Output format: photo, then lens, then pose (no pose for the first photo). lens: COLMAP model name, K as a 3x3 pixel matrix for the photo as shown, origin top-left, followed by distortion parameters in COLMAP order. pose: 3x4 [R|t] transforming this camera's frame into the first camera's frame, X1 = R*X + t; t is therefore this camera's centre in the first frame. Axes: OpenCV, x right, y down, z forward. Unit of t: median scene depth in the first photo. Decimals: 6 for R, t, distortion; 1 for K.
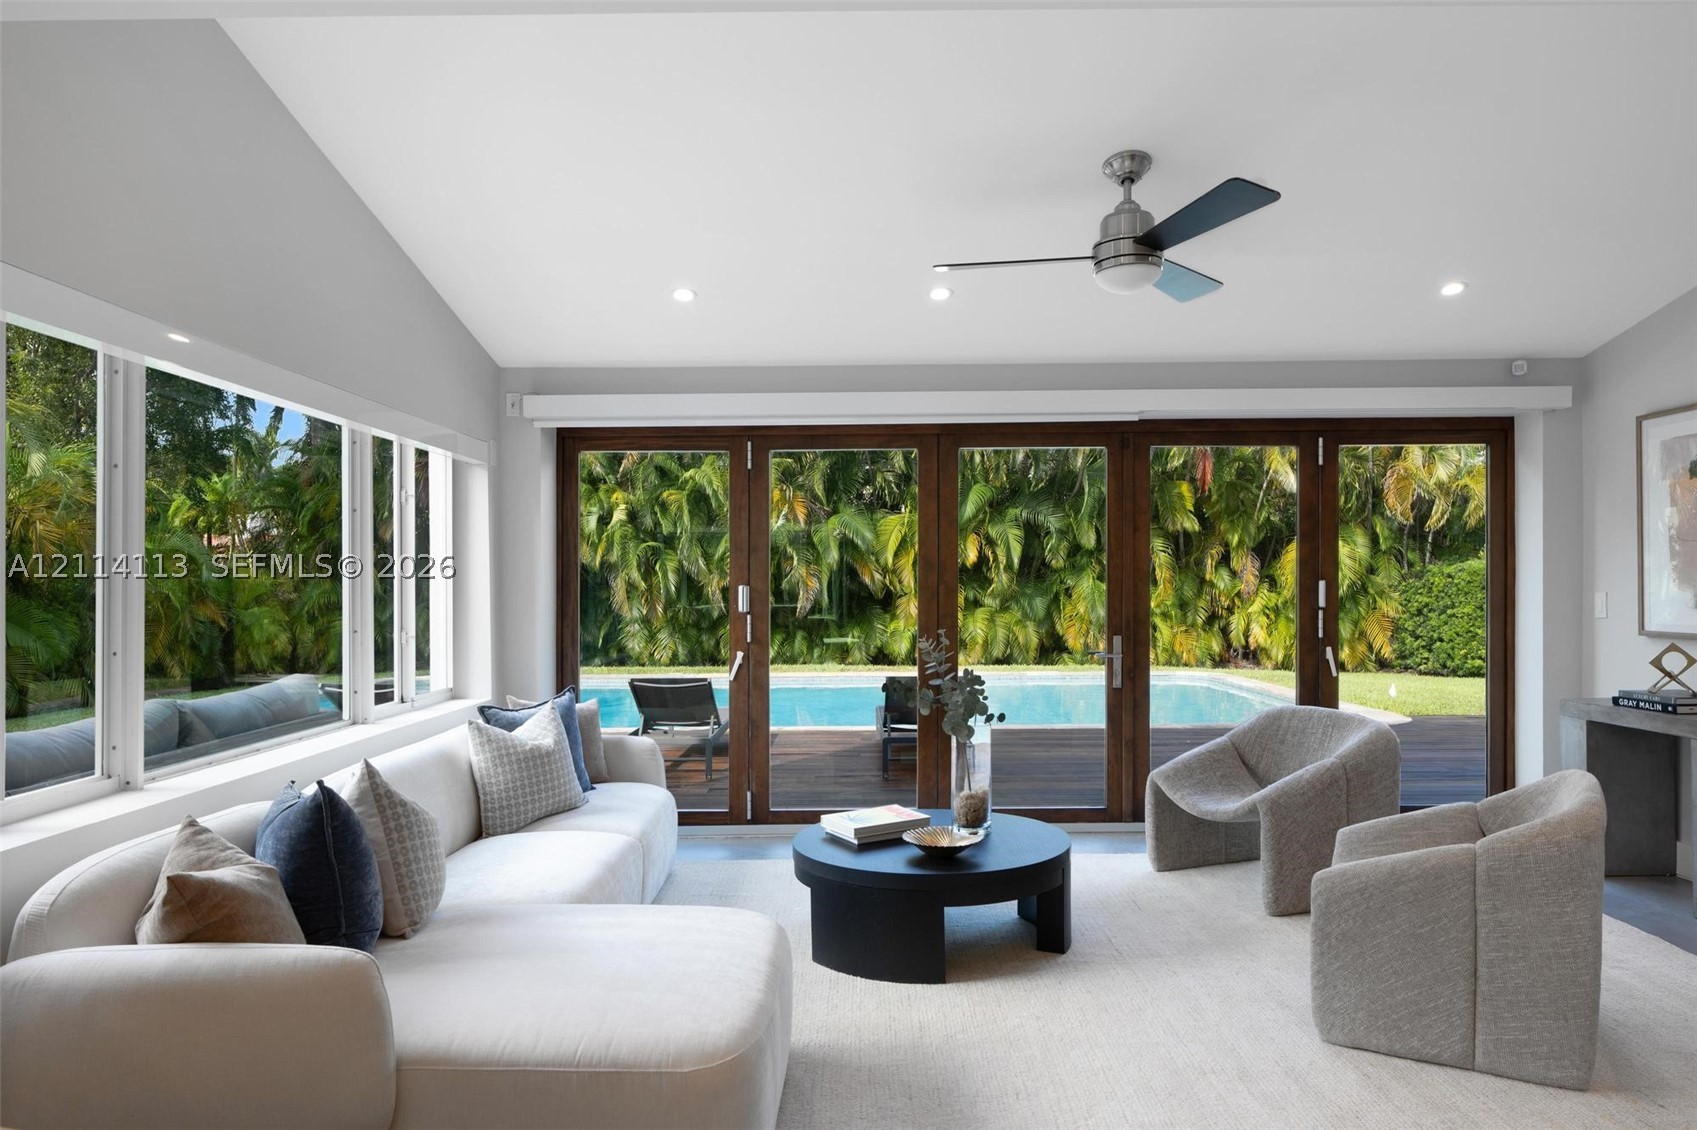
lens RADIAL K [[1075.6, 0, 844.7], [0, 1075.6, 586.9], [0, 0, 1]] dist [0.000329, 0.001073]
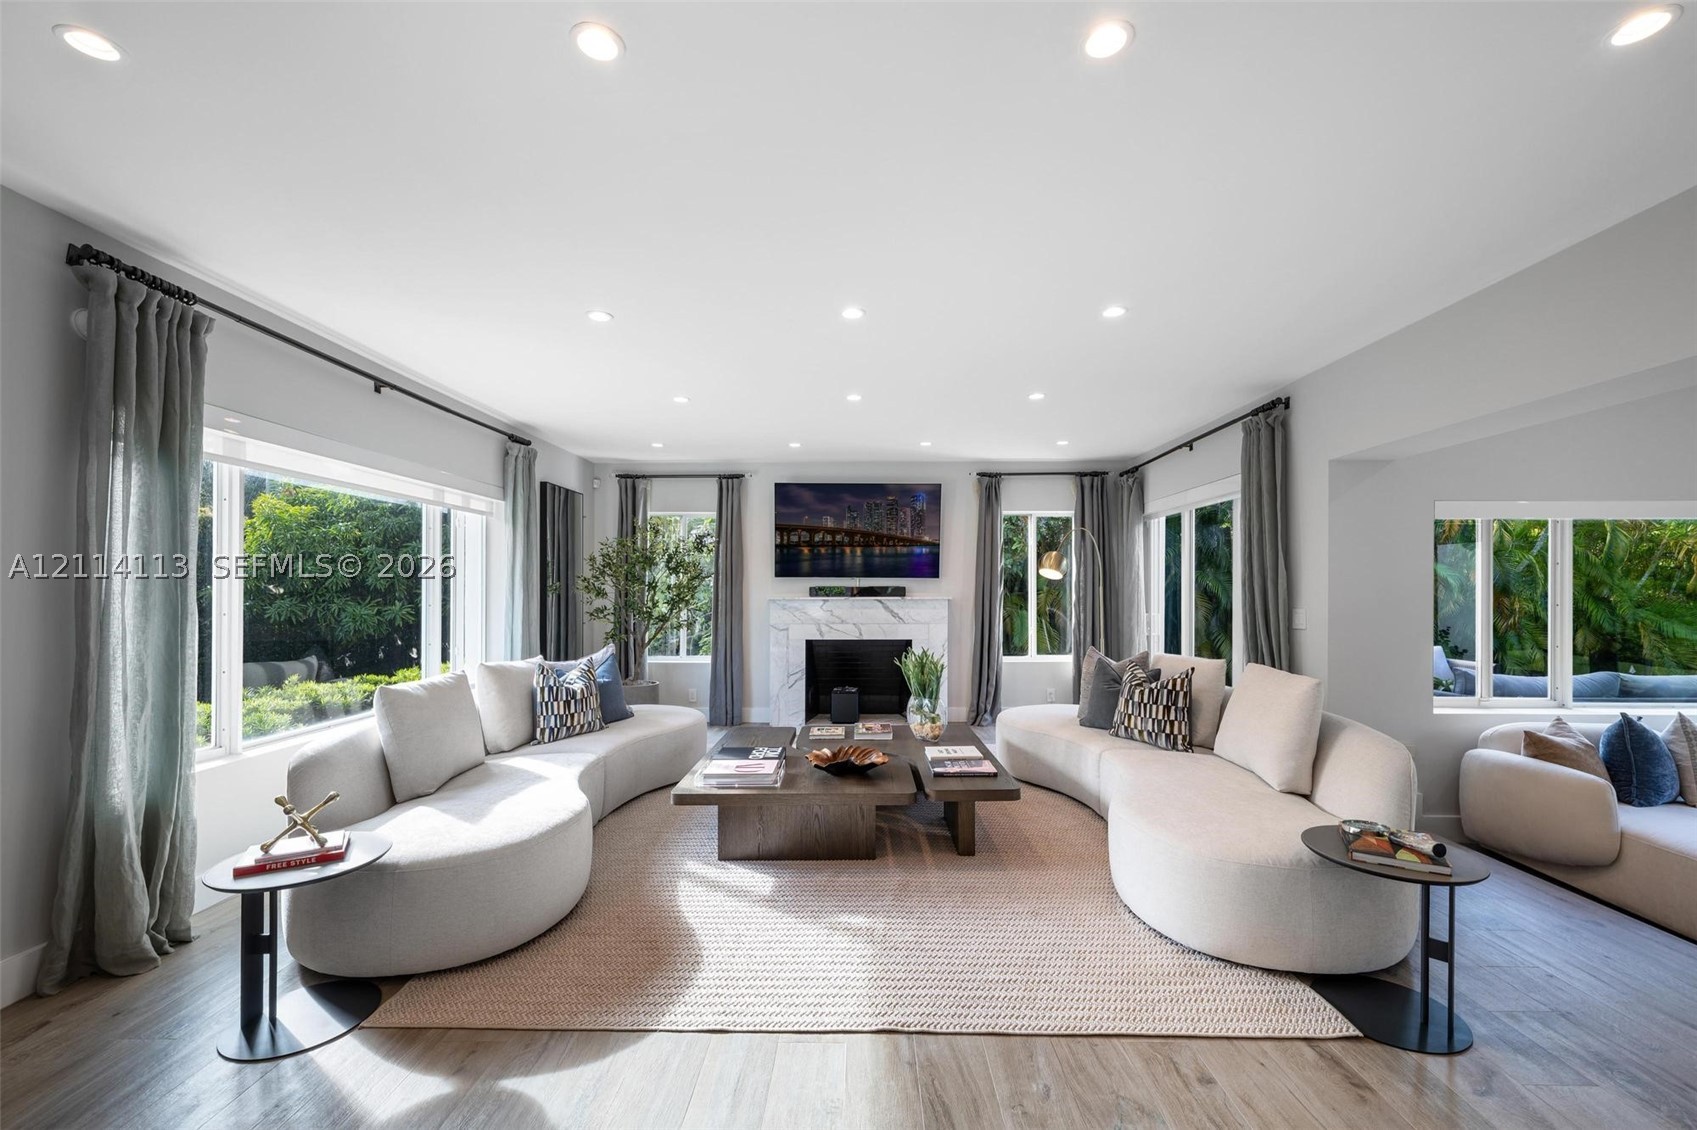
lens RADIAL K [[697.8, 0, 862.4], [0, 697.8, 585.8], [0, 0, 1]] dist [0.000678, 0.000275]
pose [[0.001960, 0.001283, -0.999997, 0.512661], [-0.001292, 0.999998, 0.001280, -0.043093], [0.999997, 0.001290, 0.001962, -0.303028]]
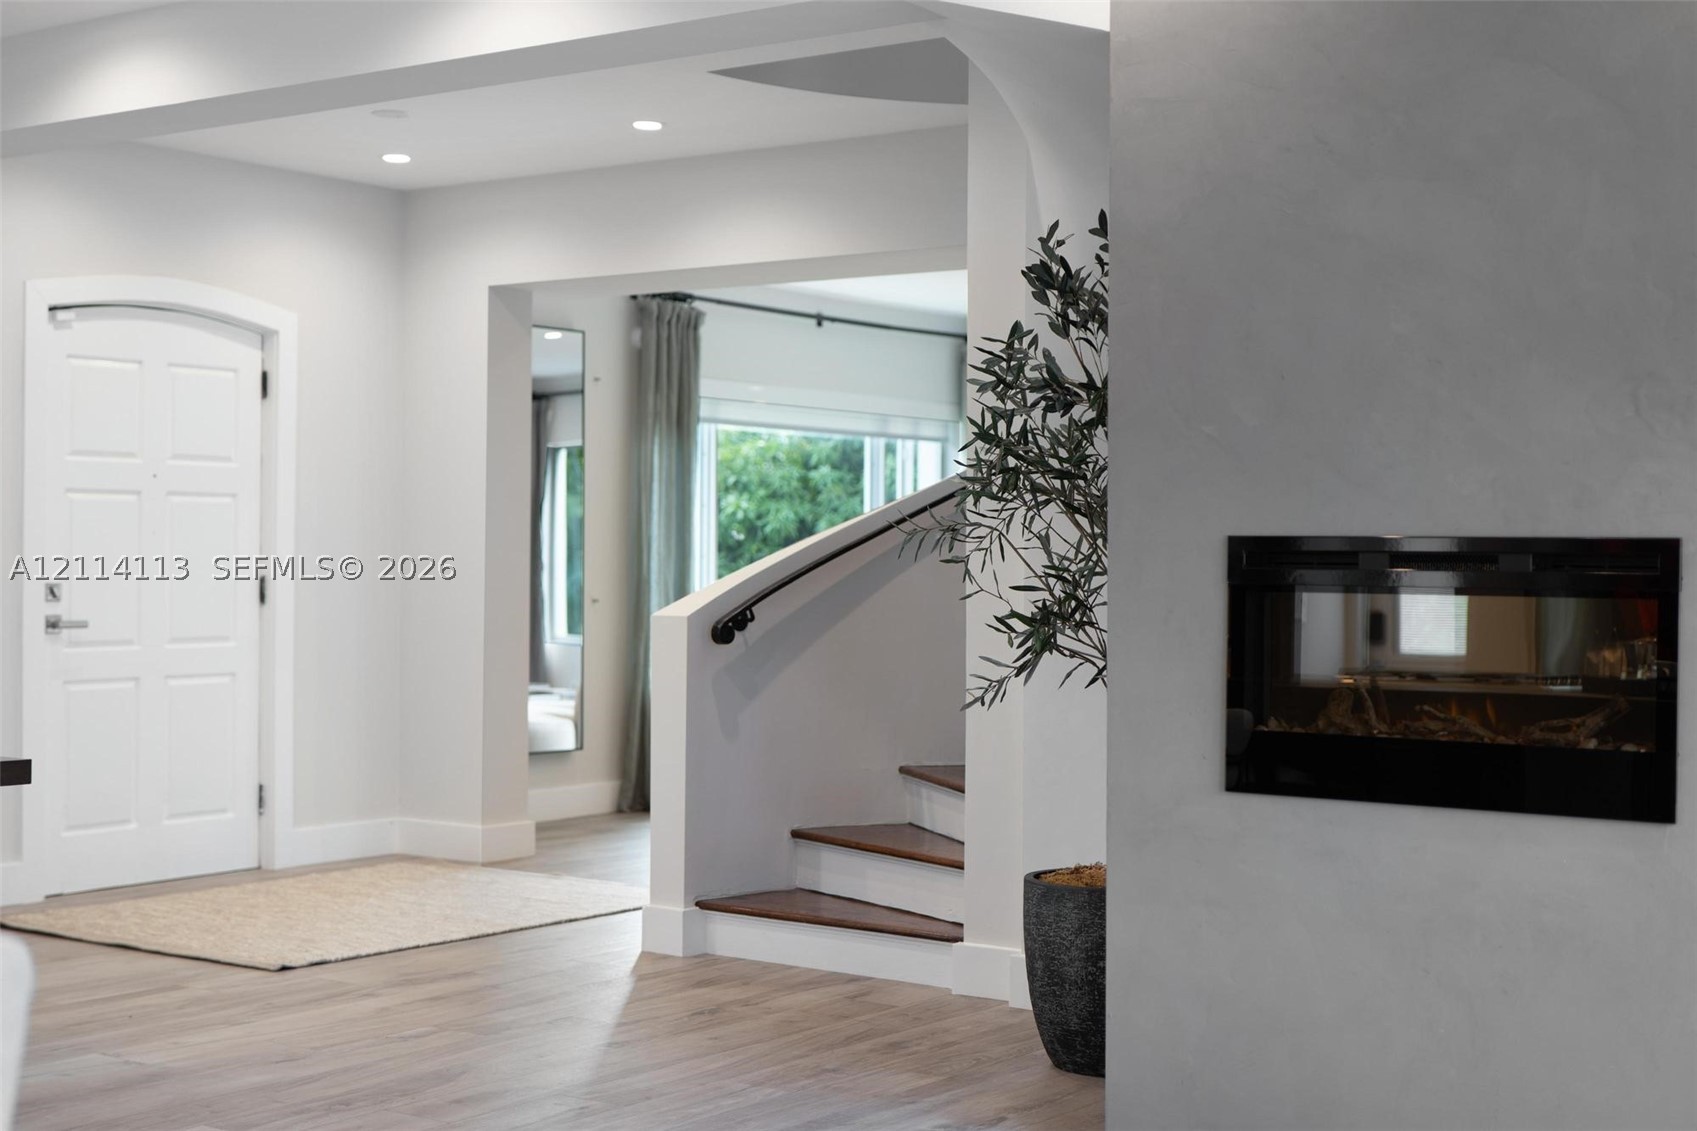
lens RADIAL K [[2381.1, 0, 848.5], [0, 2381.1, 565.5], [0, 0, 1]] dist [0.003249, 0.007093]
pose [[-0.575020, 0.004646, -0.818126, 1.937817], [-0.005221, 0.999943, 0.009348, -0.028624], [0.818123, 0.009647, -0.574962, 0.752311]]
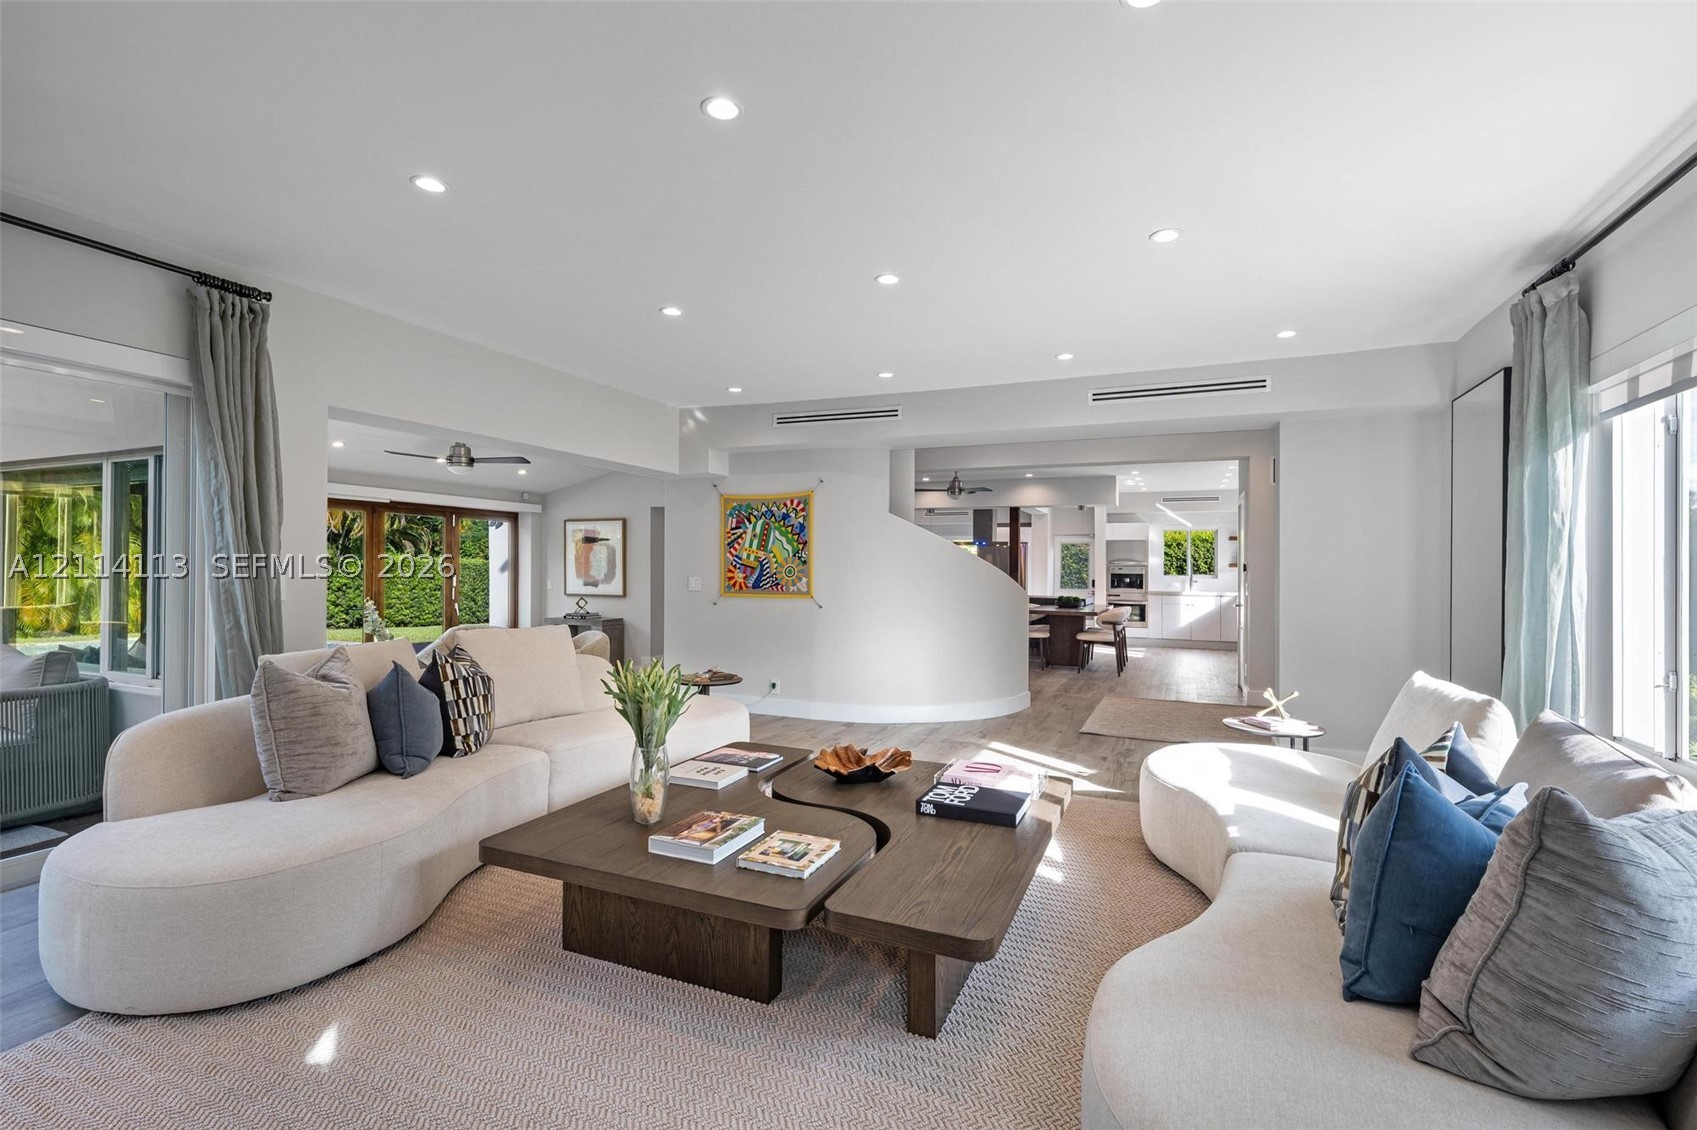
lens RADIAL K [[777.0, 0, 846.8], [0, 777.0, 570.9], [0, 0, 1]] dist [0.000020, 0.000124]
pose [[0.396855, 0.010340, 0.917823, -0.990003], [-0.010595, 0.999922, -0.006683, -0.016800], [-0.917820, -0.007072, 0.396933, -0.597937]]
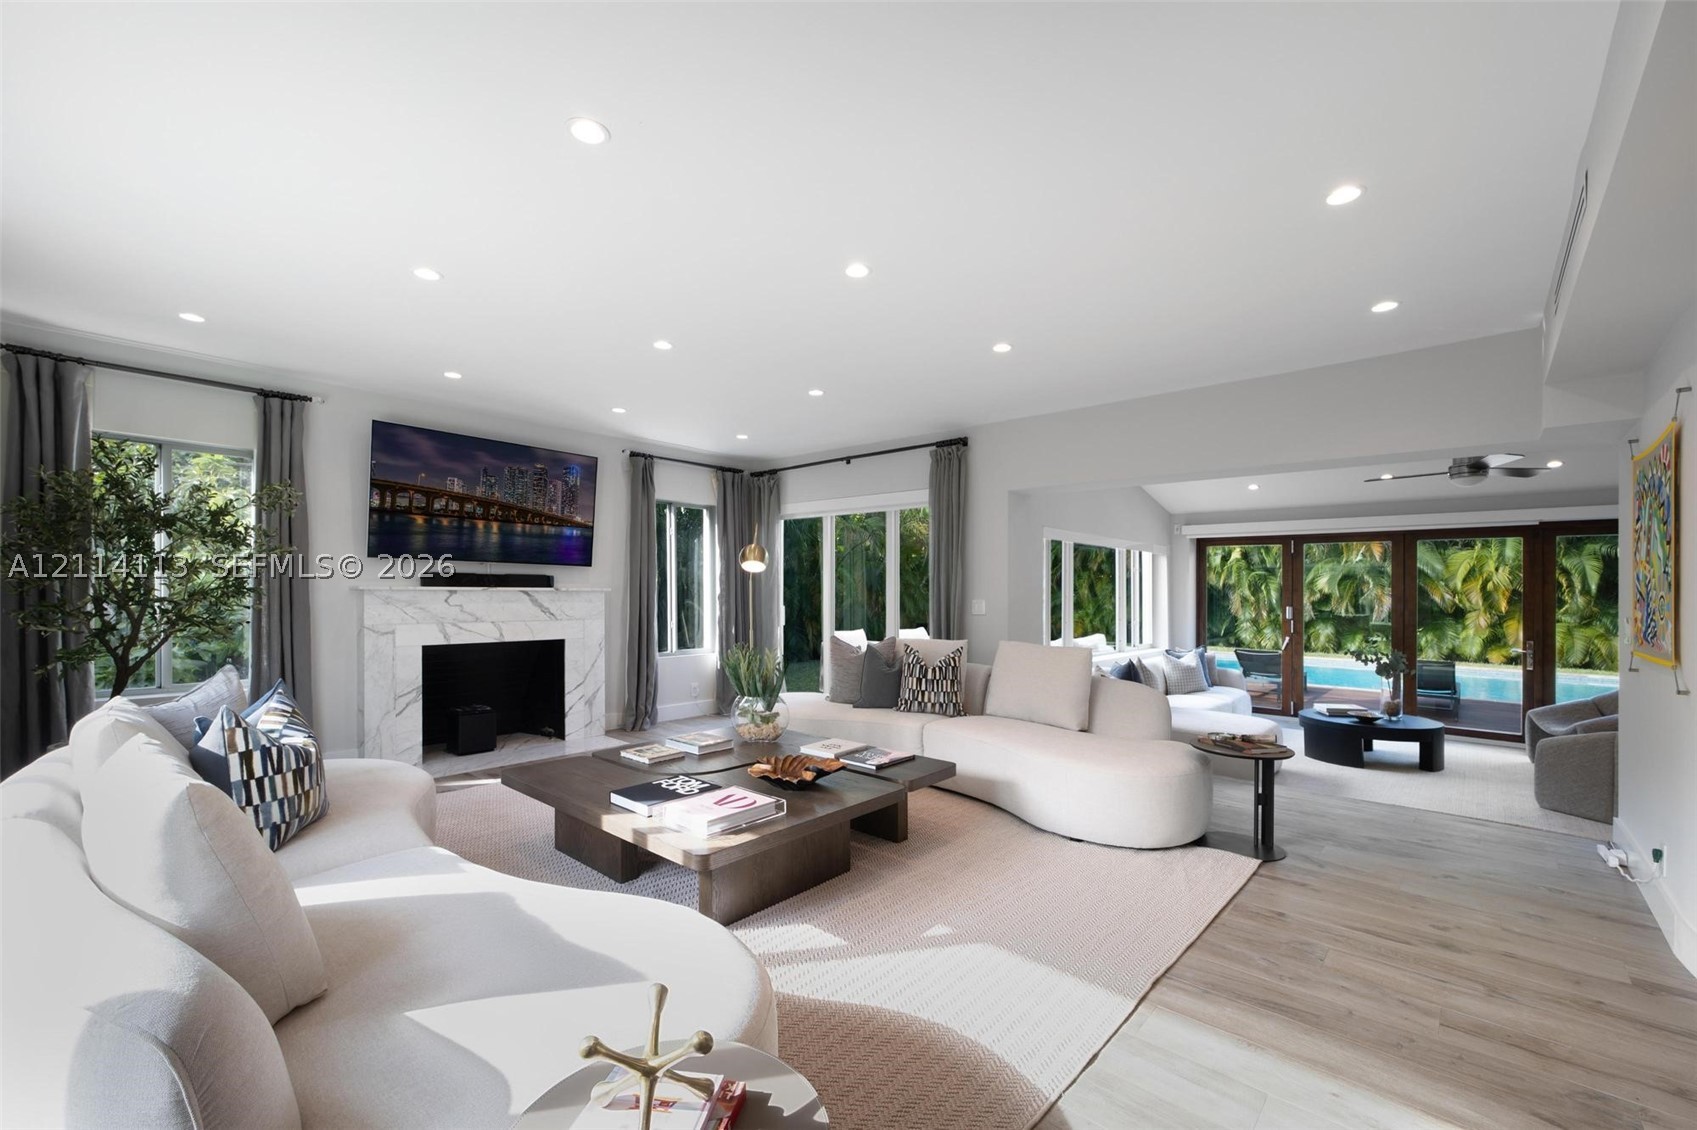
lens RADIAL K [[697.3, 0, 846.8], [0, 697.3, 592.5], [0, 0, 1]] dist [0.000190, 0.000355]
pose [[0.751443, 0.019322, -0.659515, 0.203791], [-0.019818, 0.999781, 0.006710, -0.027148], [0.659500, 0.008028, 0.751662, -0.822141]]
